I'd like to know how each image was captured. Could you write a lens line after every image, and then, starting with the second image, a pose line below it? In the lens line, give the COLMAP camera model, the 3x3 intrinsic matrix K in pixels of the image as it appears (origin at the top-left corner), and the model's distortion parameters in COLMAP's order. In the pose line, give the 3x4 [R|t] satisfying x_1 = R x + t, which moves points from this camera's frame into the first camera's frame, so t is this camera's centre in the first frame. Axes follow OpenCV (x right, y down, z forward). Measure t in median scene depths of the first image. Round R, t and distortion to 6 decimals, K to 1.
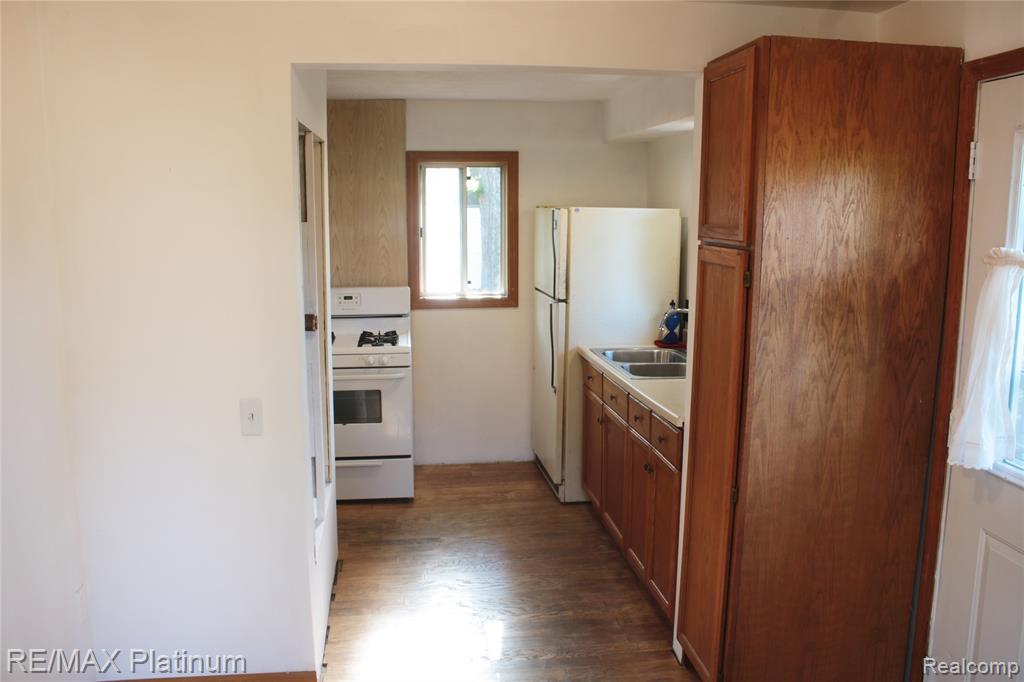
lens RADIAL K [[854.9, 0, 518.4], [0, 854.9, 340.3], [0, 0, 1]] dist [-0.170848, 0.156570]
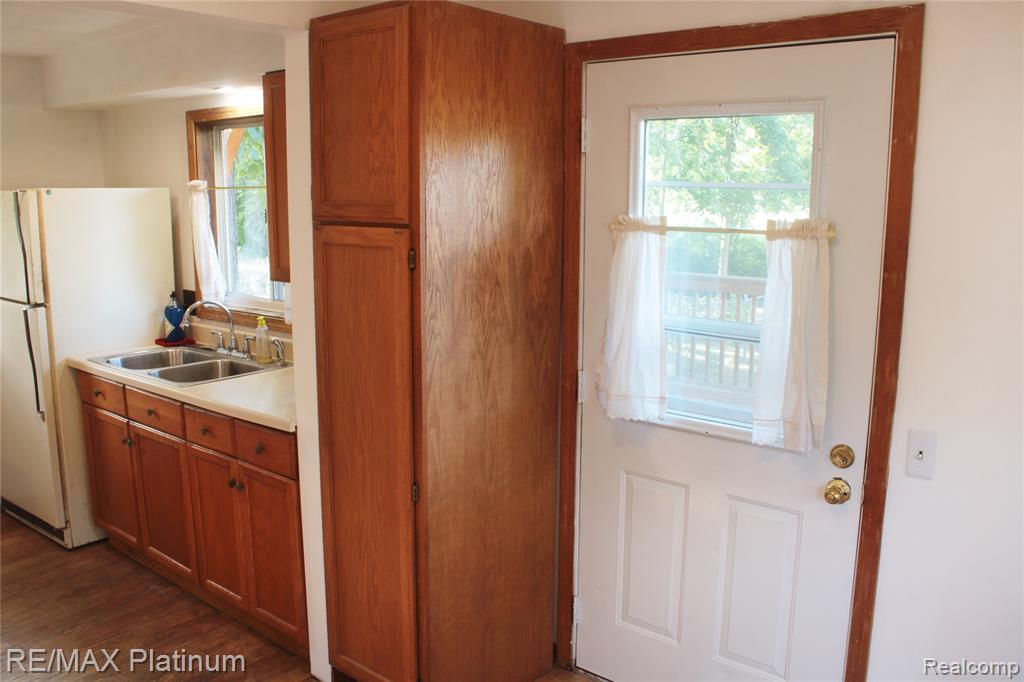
lens RADIAL K [[854.9, 0, 518.4], [0, 854.9, 340.3], [0, 0, 1]] dist [-0.170848, 0.156570]
pose [[0.732657, -0.124514, 0.669111, -0.271622], [0.105901, 0.992005, 0.068642, -0.035878], [-0.672308, 0.020568, 0.739985, 0.233112]]
